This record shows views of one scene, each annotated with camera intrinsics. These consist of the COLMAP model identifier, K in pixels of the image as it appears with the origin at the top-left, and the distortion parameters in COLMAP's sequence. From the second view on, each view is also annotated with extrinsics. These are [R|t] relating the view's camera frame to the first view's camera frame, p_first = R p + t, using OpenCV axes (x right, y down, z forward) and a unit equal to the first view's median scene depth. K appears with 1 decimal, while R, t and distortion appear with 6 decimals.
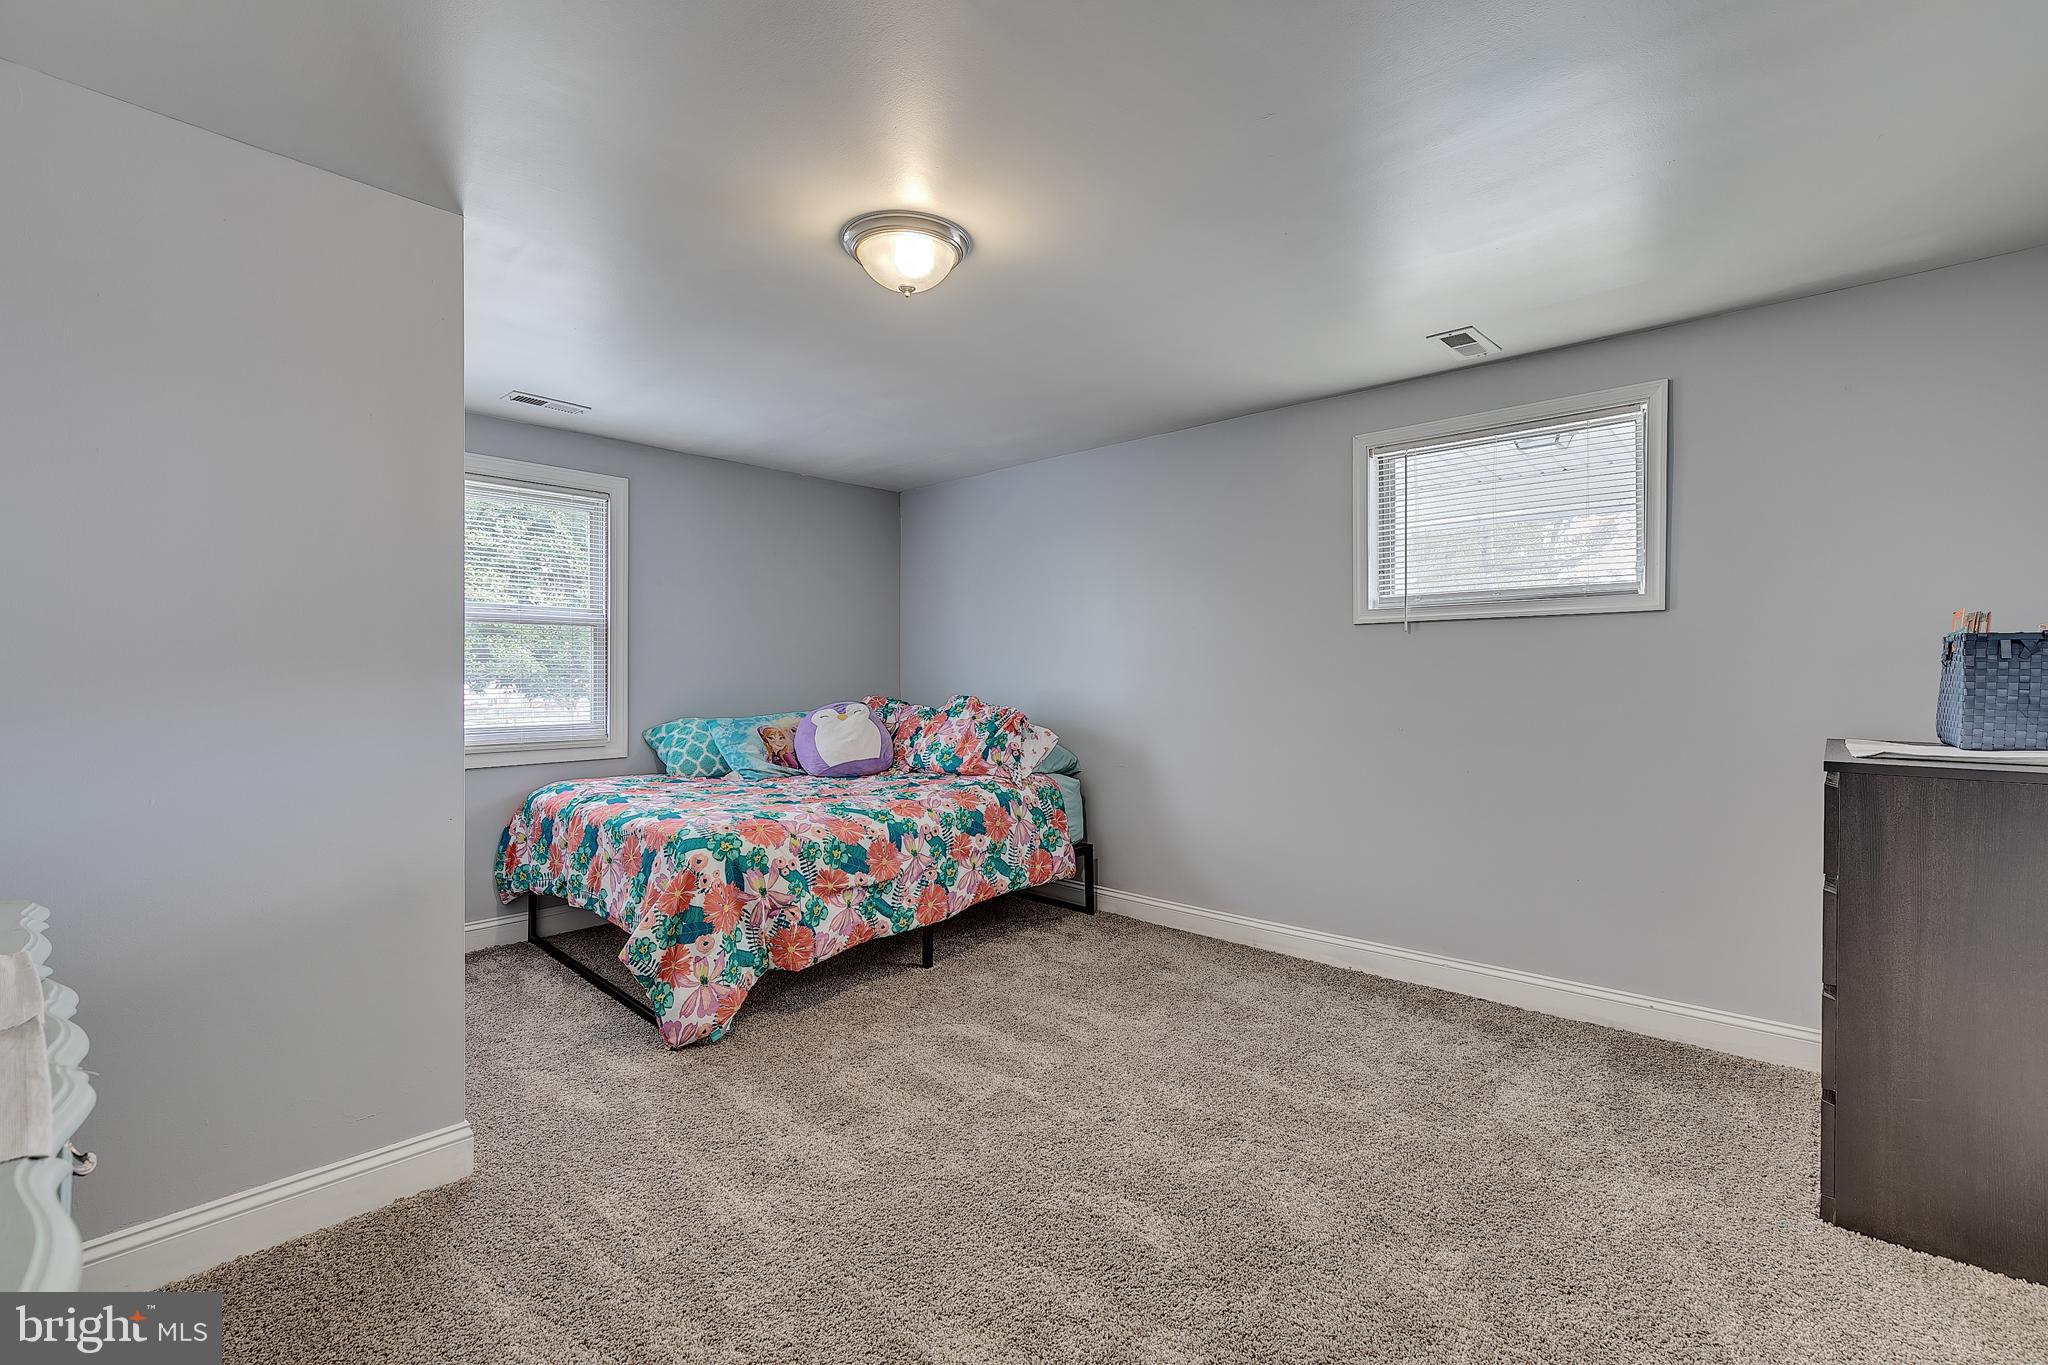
lens RADIAL K [[909.9, 0, 1045.5], [0, 909.9, 677.7], [0, 0, 1]] dist [0.005551, -0.001163]
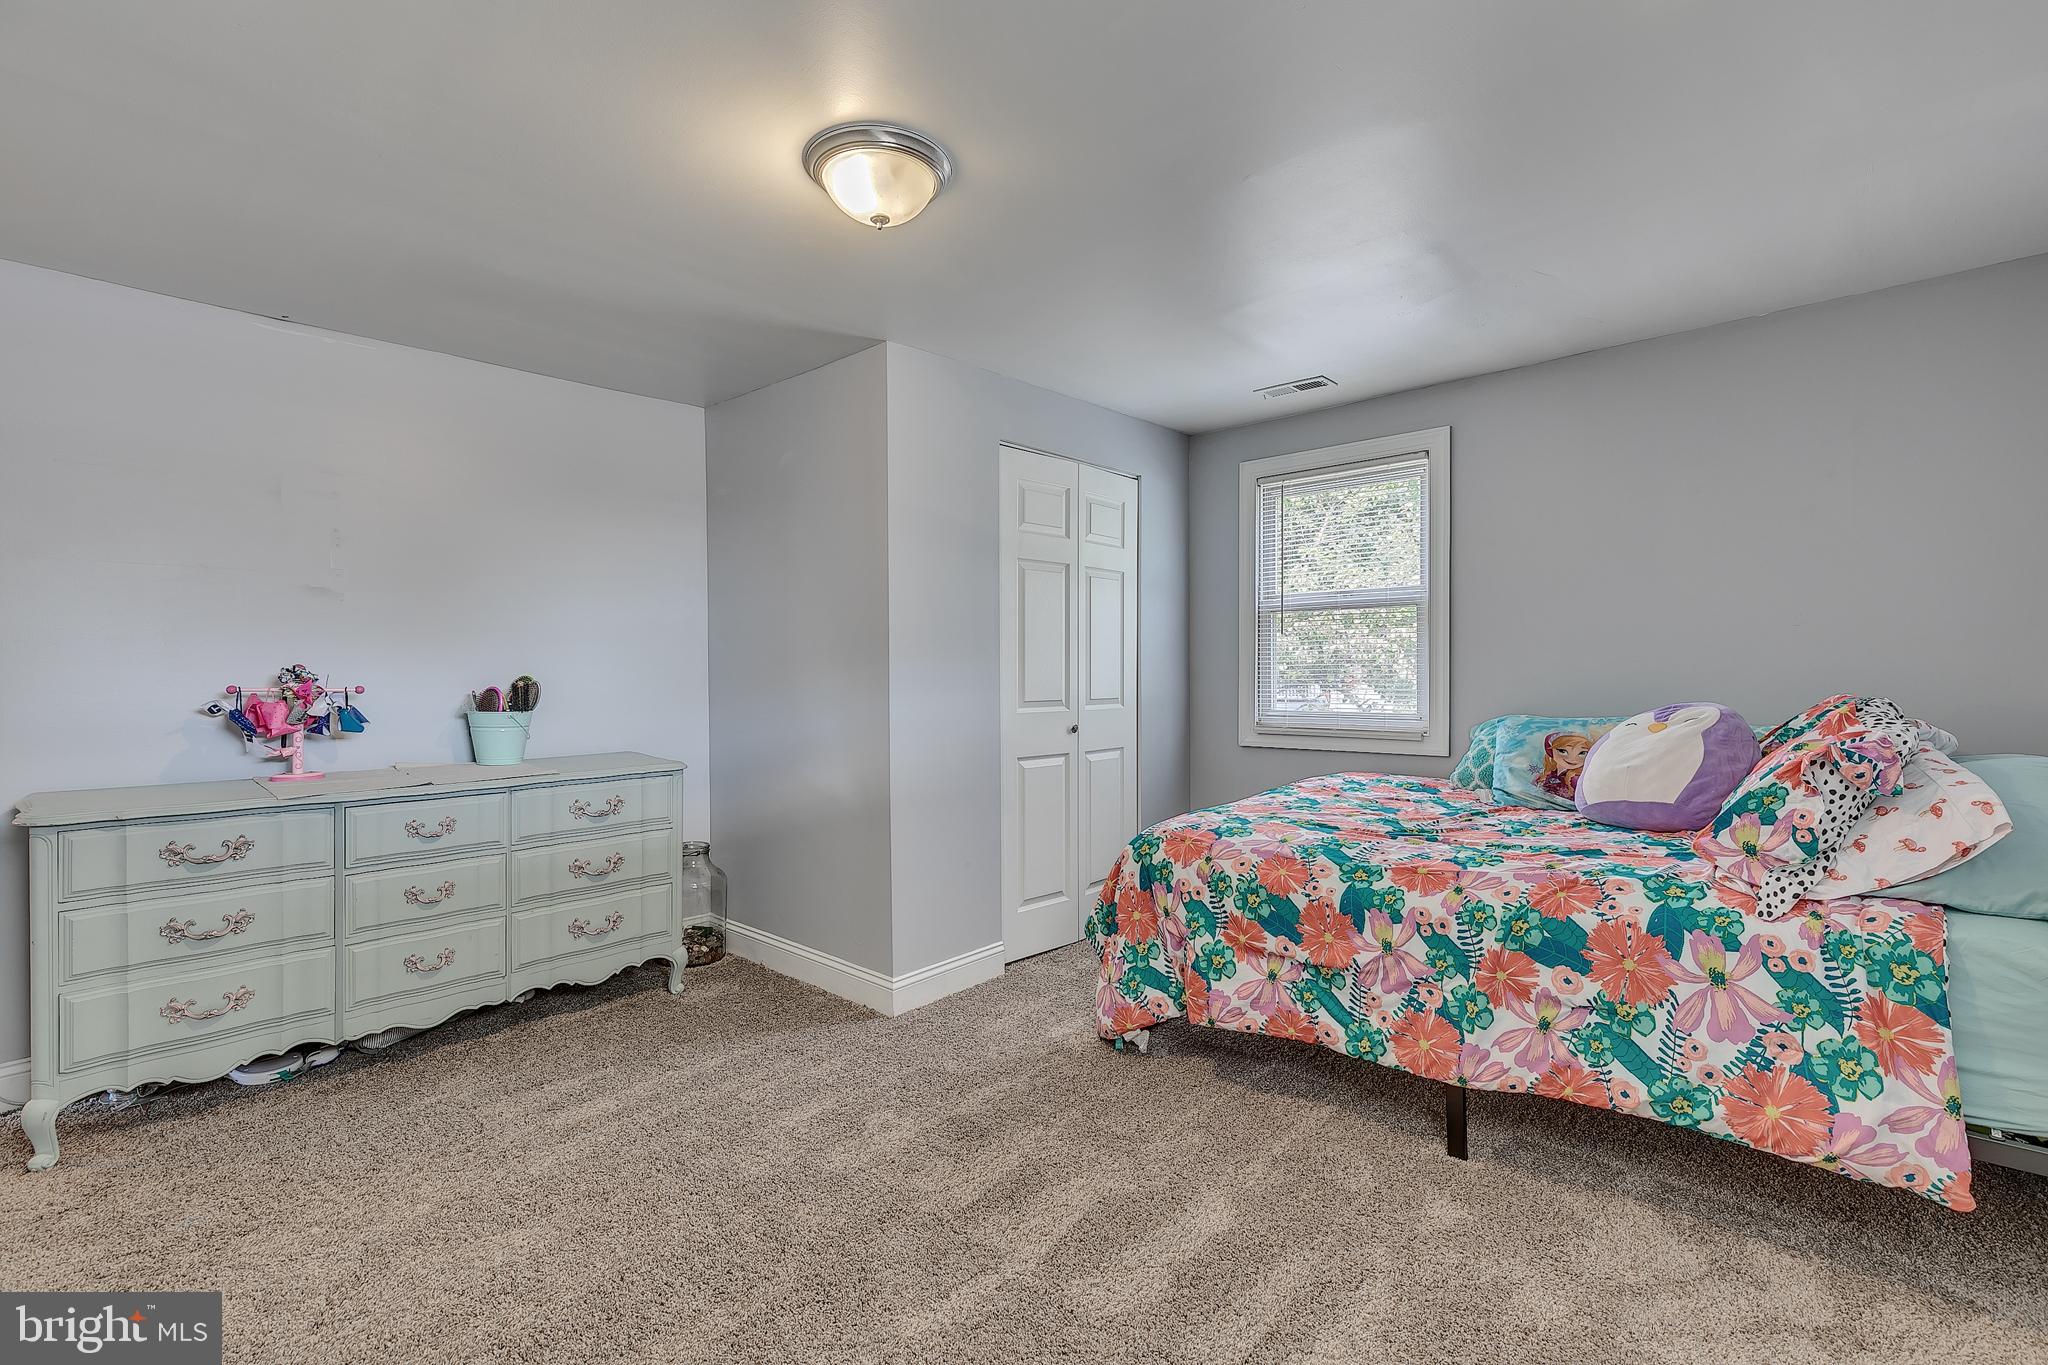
lens RADIAL K [[909.9, 0, 1046.0], [0, 909.9, 684.4], [0, 0, 1]] dist [0.005551, -0.001163]
pose [[-0.007633, 0.022229, -0.999724, 0.482325], [0.007051, 0.999729, 0.022176, -0.000969], [0.999946, -0.006880, -0.007788, 0.784314]]
